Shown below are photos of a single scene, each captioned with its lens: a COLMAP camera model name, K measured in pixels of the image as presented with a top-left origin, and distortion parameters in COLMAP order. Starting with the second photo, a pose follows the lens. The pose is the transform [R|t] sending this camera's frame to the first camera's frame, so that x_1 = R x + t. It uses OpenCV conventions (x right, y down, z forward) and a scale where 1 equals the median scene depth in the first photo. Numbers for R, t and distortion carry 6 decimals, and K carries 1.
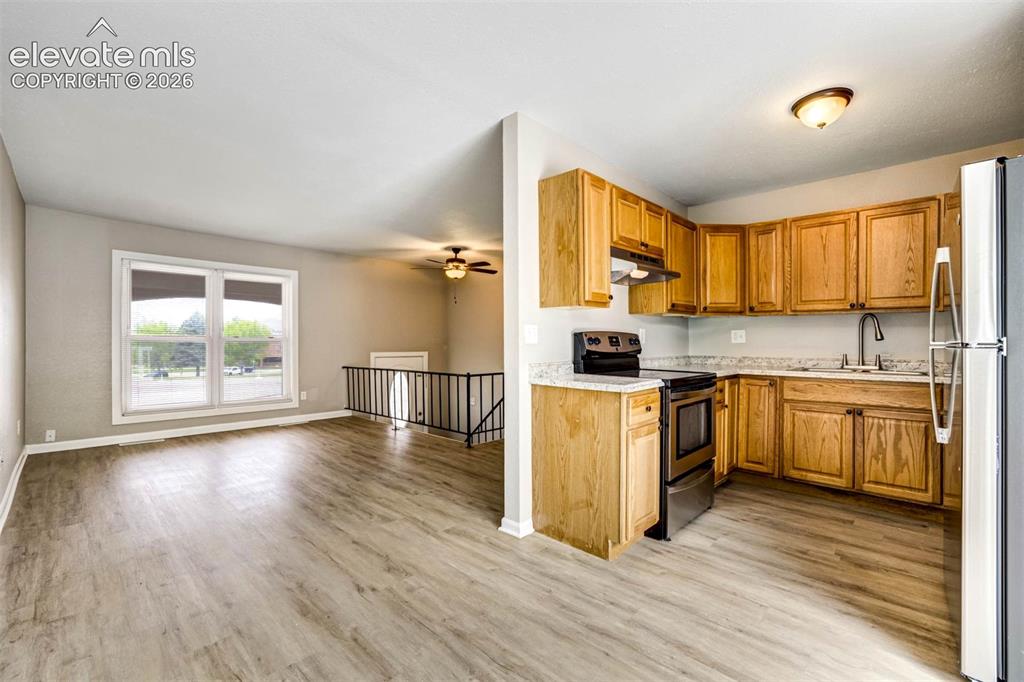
lens RADIAL K [[440.1, 0, 515.3], [0, 440.1, 337.6], [0, 0, 1]] dist [-0.026135, 0.006759]
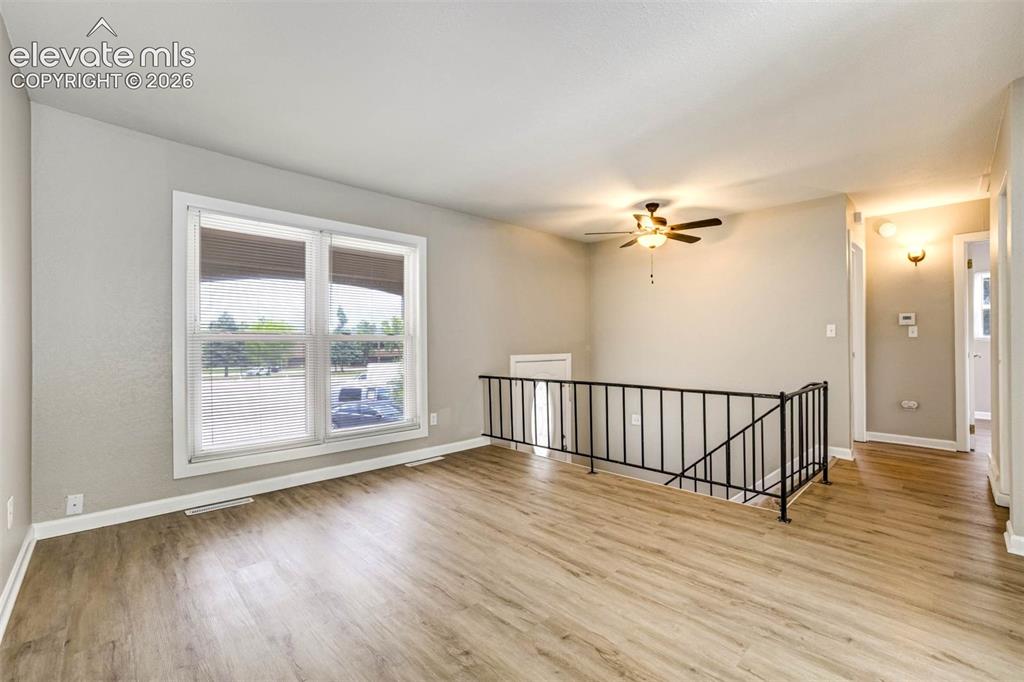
lens RADIAL K [[440.1, 0, 515.5], [0, 440.1, 335.5], [0, 0, 1]] dist [-0.026135, 0.006759]
pose [[0.999461, -0.006683, -0.032134, -0.317806], [0.006583, 0.999973, -0.003209, 0.003783], [0.032154, 0.002996, 0.999478, 0.298788]]
